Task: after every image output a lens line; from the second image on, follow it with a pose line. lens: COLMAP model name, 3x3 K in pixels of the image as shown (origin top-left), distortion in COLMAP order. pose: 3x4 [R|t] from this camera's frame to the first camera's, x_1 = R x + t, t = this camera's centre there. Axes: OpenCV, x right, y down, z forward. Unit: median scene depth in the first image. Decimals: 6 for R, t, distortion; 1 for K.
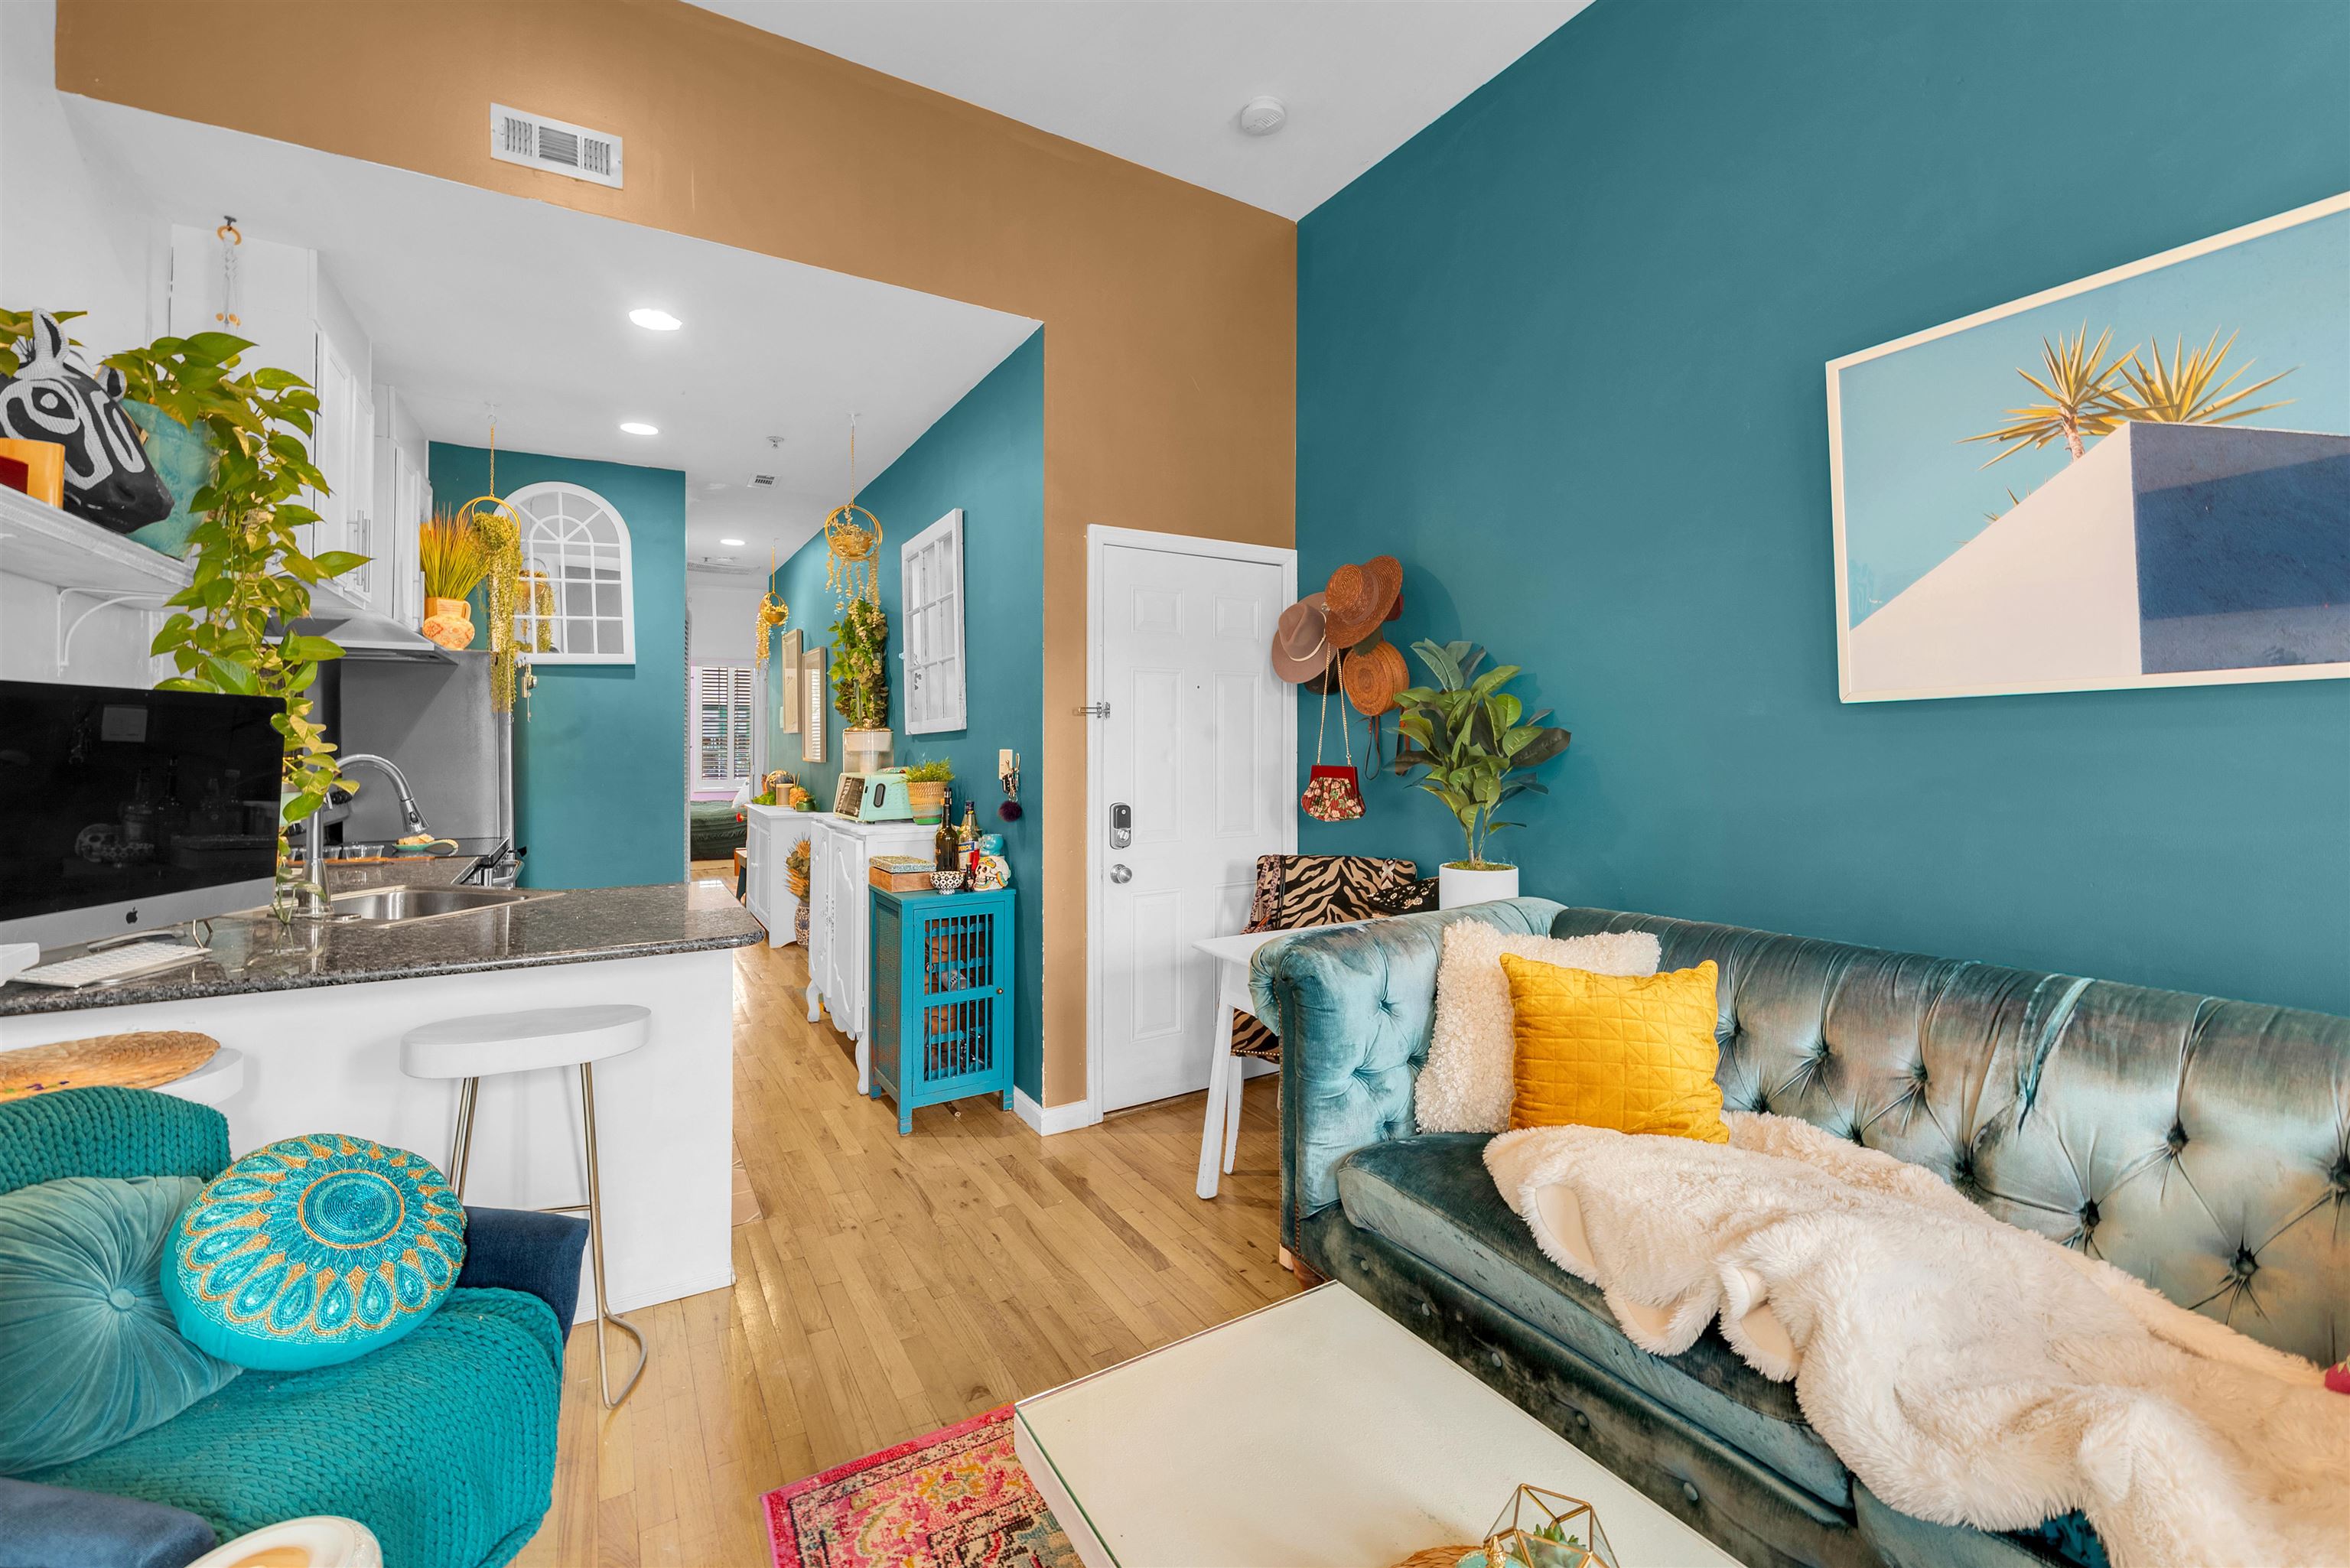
lens RADIAL K [[966.0, 0, 1169.4], [0, 966.0, 738.0], [0, 0, 1]] dist [-0.007514, -0.001049]
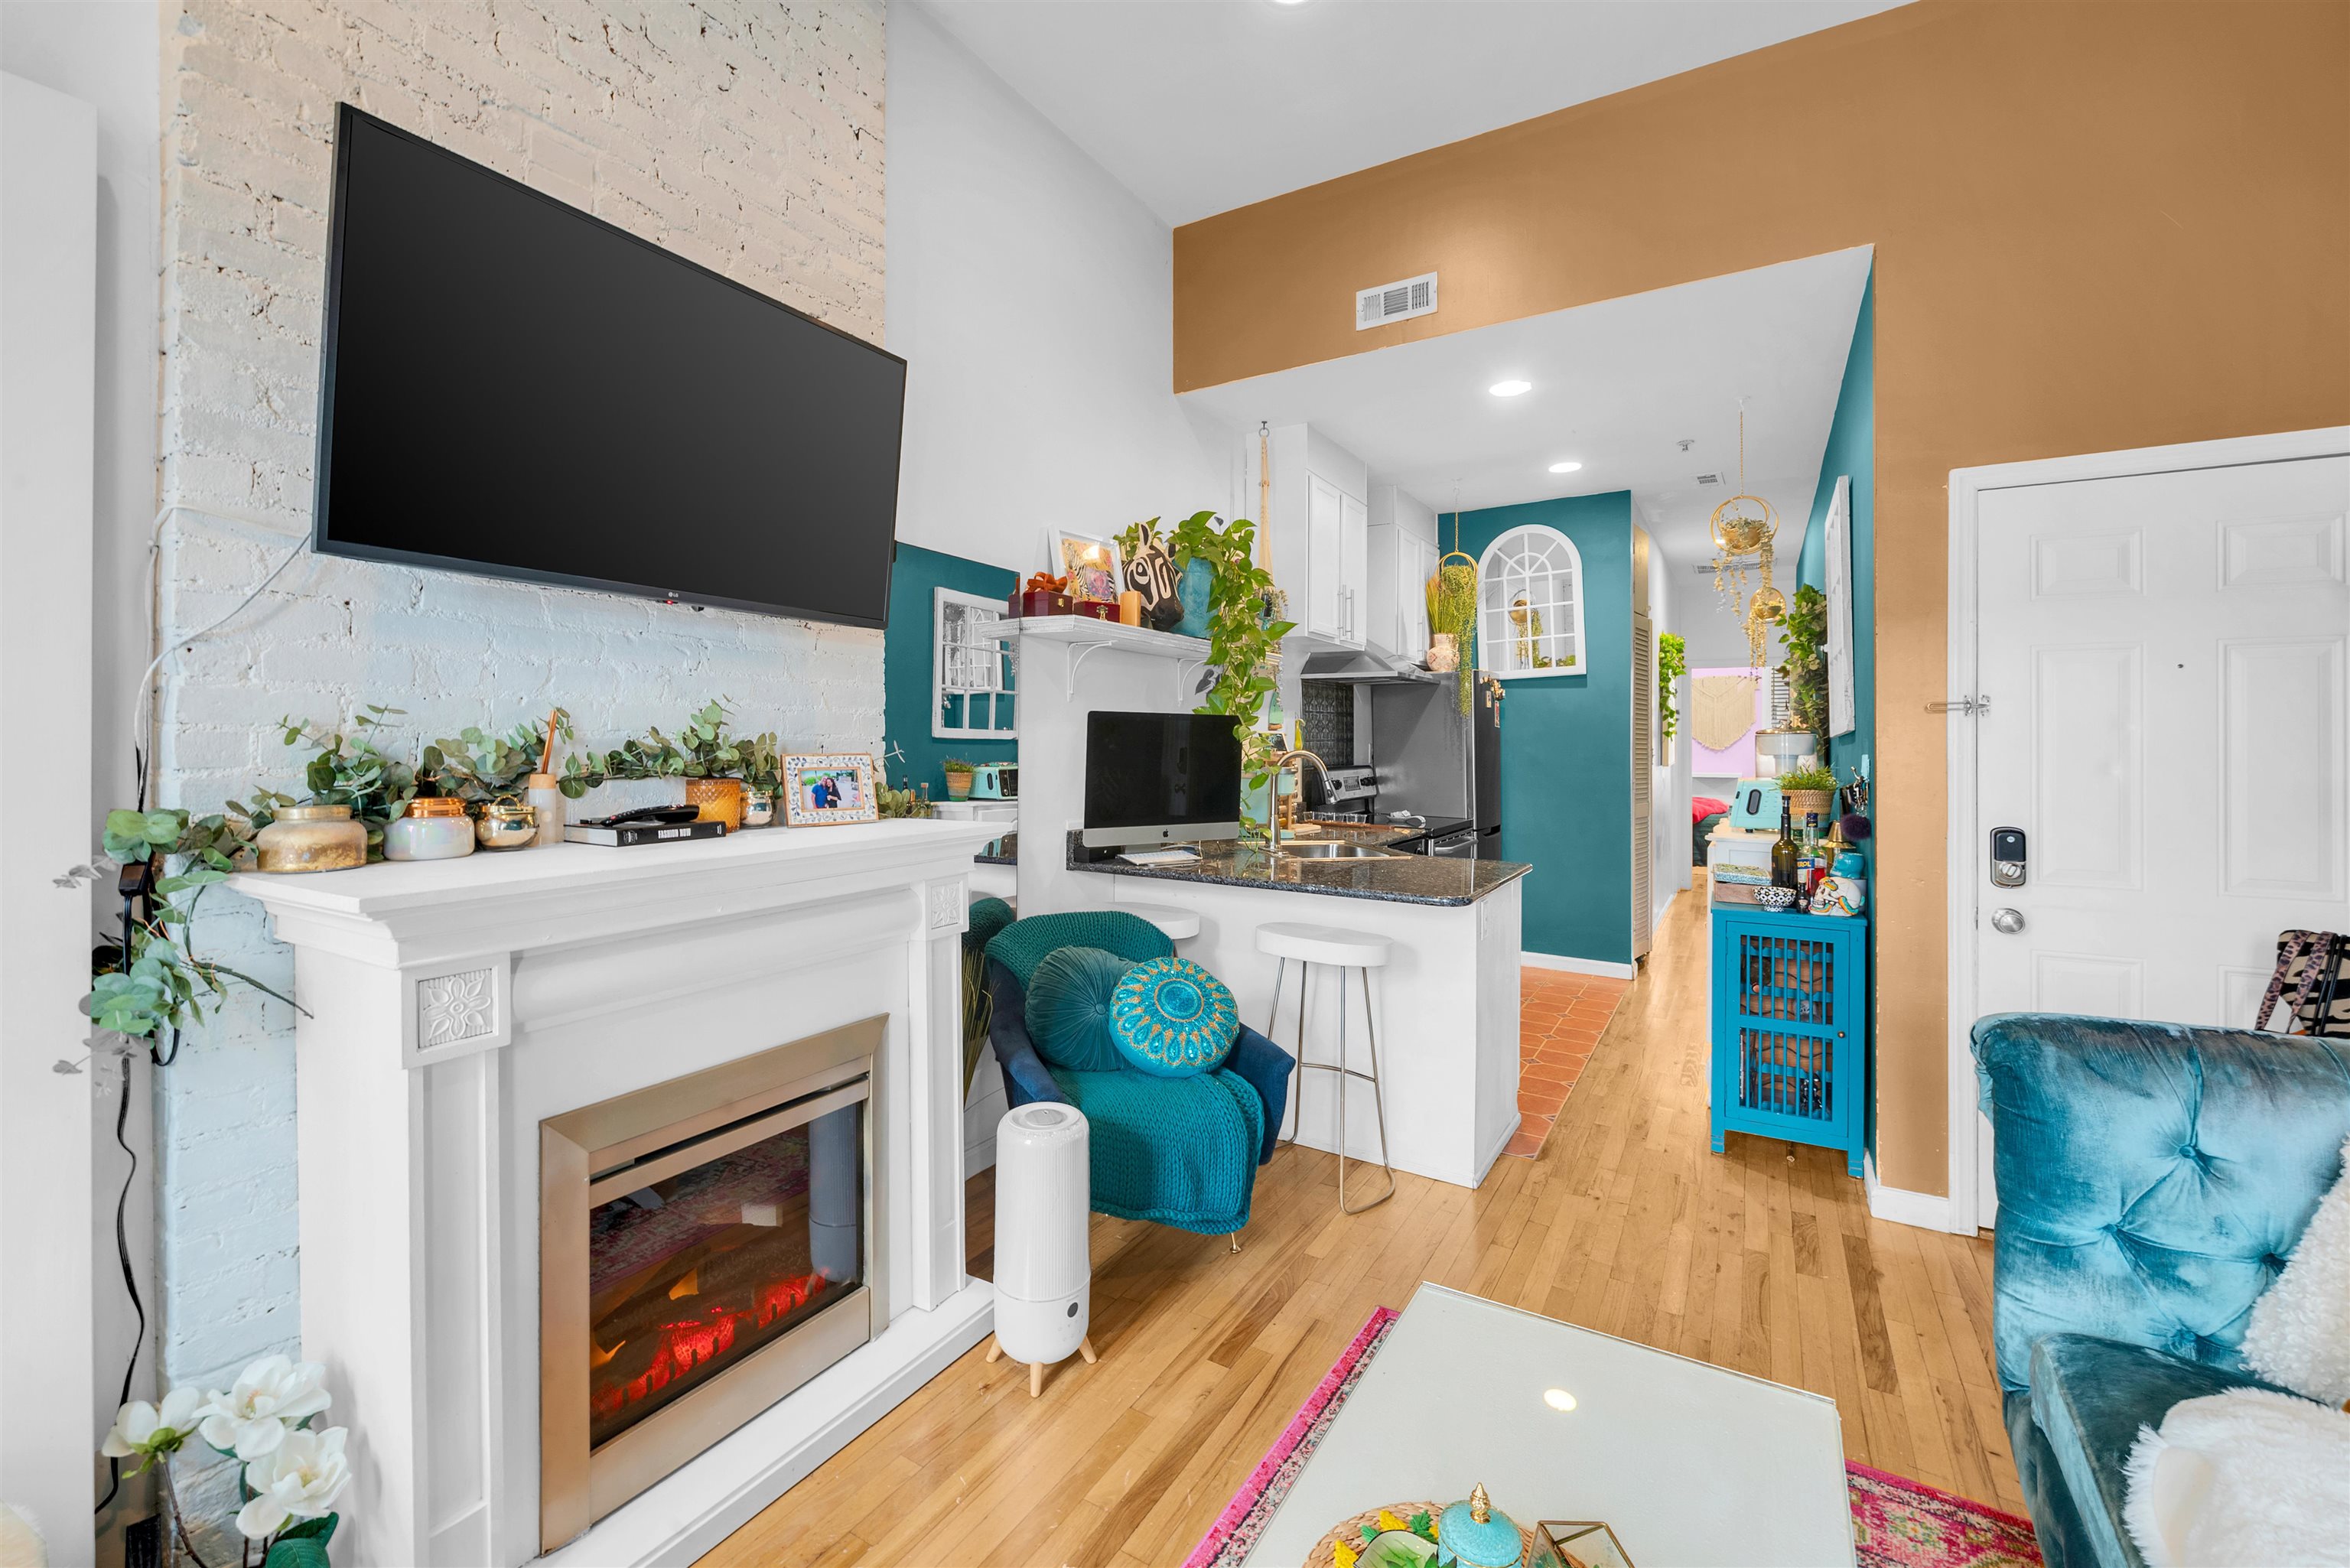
lens RADIAL K [[966.0, 0, 1122.9], [0, 966.0, 745.8], [0, 0, 1]] dist [-0.007514, -0.001049]
pose [[0.433824, 0.006831, -0.900972, 0.333592], [-0.002023, 0.999976, 0.006608, 0.000044], [0.900995, -0.001044, 0.433828, 0.052049]]
